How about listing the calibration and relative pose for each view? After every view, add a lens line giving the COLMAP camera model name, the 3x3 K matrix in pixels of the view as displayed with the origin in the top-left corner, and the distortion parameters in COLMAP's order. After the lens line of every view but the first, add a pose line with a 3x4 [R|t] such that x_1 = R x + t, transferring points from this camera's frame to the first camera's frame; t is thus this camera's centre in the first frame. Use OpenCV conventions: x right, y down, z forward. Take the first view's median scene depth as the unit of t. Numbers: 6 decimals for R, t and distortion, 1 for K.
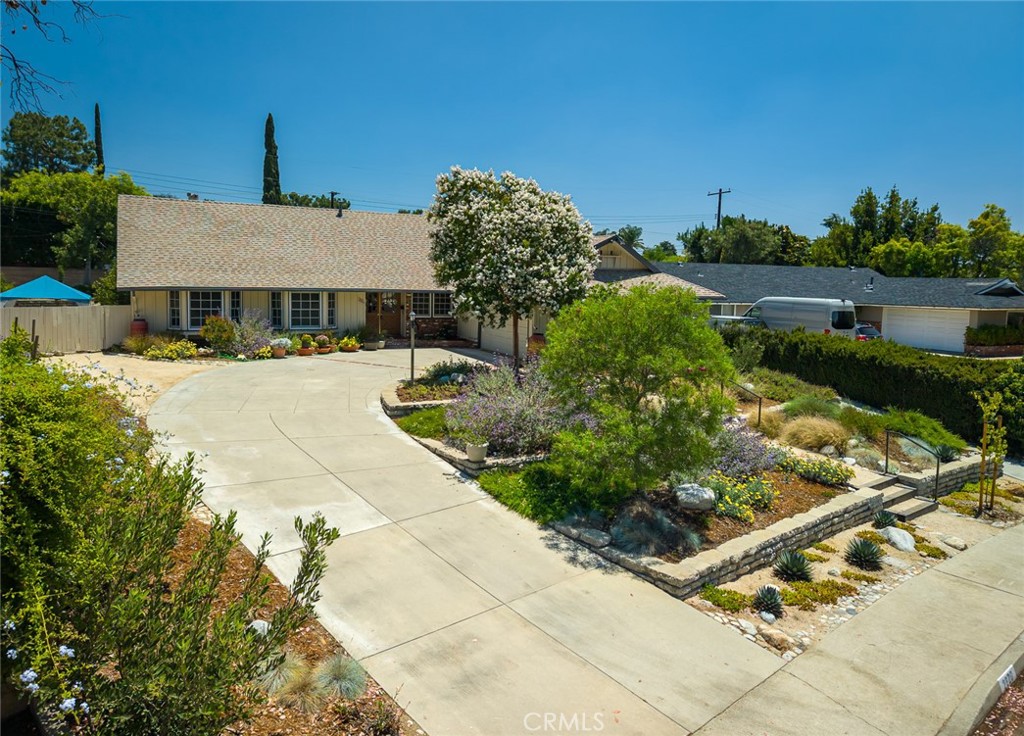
lens RADIAL K [[696.9, 0, 517.2], [0, 696.9, 341.9], [0, 0, 1]] dist [0.032834, -0.038396]
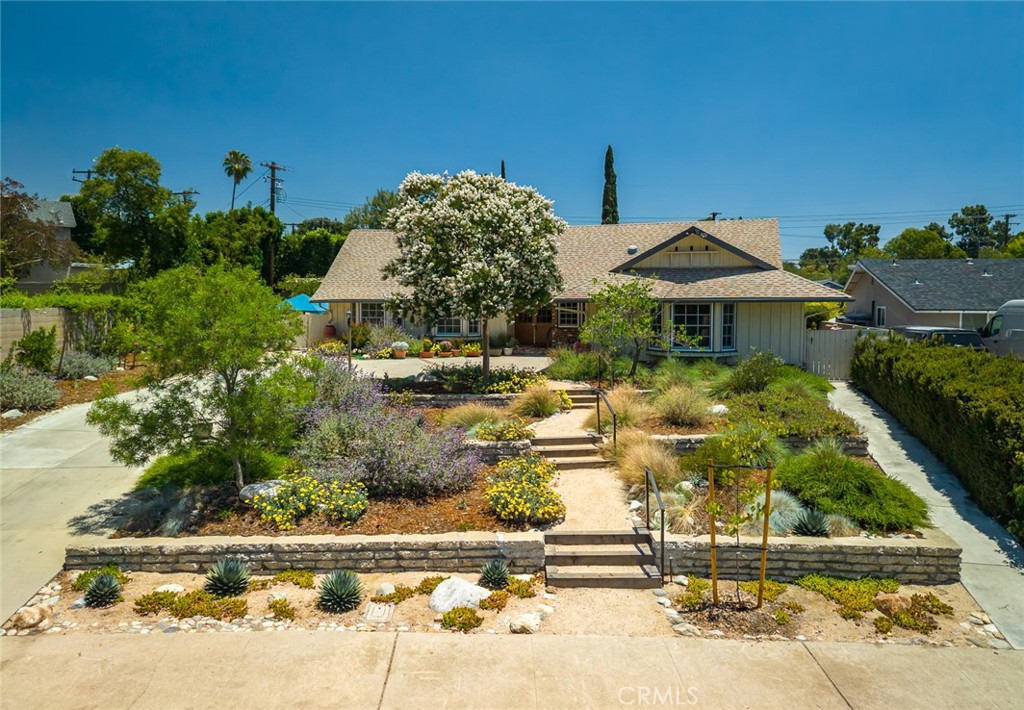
lens RADIAL K [[693.7, 0, 514.0], [0, 693.7, 343.9], [0, 0, 1]] dist [0.011754, -0.008898]
pose [[0.786243, 0.017661, -0.617665, 0.680506], [-0.038627, 0.999041, -0.020604, 0.019273], [0.616709, 0.040059, 0.786171, 0.296529]]
